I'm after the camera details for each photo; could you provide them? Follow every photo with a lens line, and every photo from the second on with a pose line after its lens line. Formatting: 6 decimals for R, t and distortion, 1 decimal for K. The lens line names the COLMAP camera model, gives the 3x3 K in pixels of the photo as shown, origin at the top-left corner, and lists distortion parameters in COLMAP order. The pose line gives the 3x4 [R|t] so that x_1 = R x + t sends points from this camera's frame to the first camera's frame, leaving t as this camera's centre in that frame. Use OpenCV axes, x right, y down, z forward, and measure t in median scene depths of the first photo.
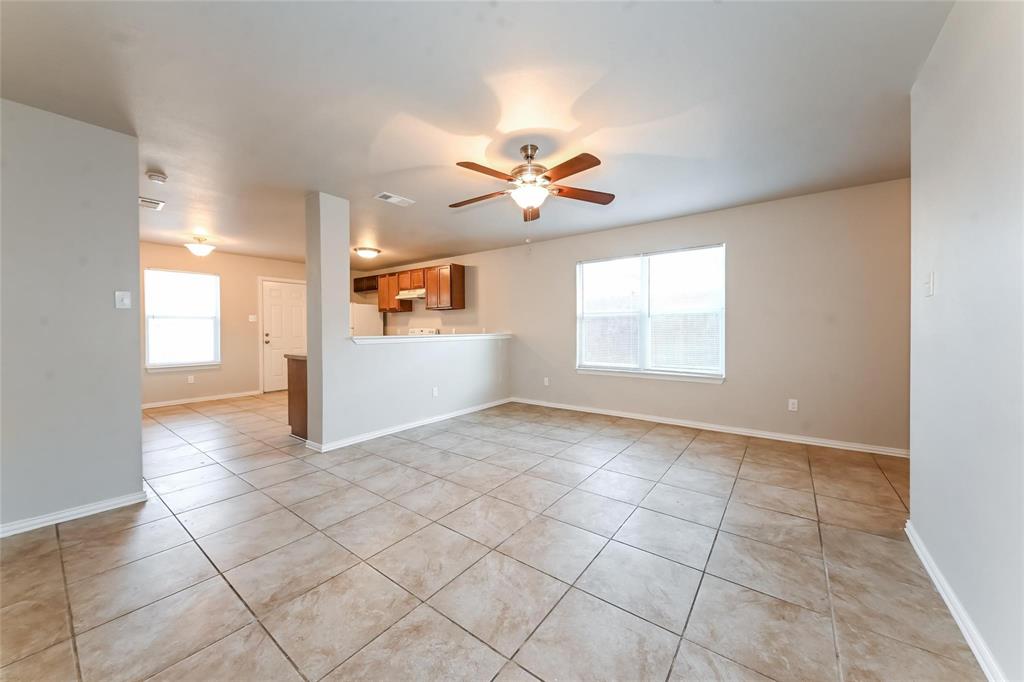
lens RADIAL K [[370.7, 0, 508.8], [0, 370.7, 335.5], [0, 0, 1]] dist [0.003052, 0.000174]
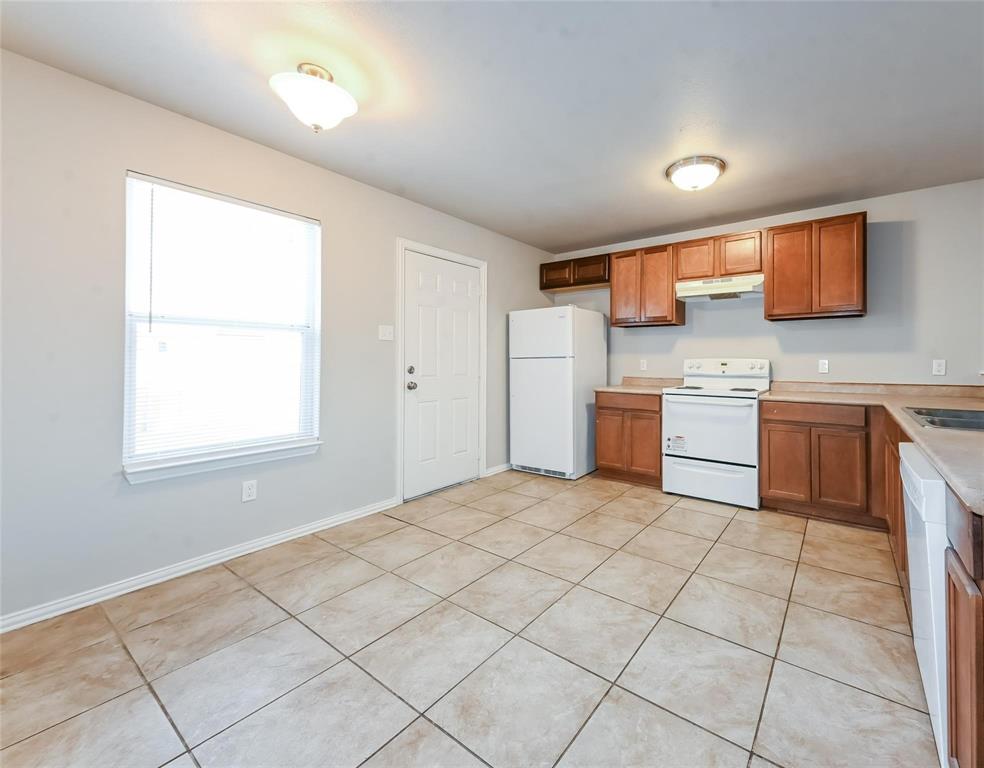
lens RADIAL K [[408.0, 0, 572.0], [0, 408.0, 359.4], [0, 0, 1]] dist [0.004288, -0.000643]
pose [[0.997700, 0.006738, 0.067455, -0.496038], [-0.005169, 0.999713, -0.023406, -0.004364], [-0.067593, 0.023003, 0.997448, 0.499820]]
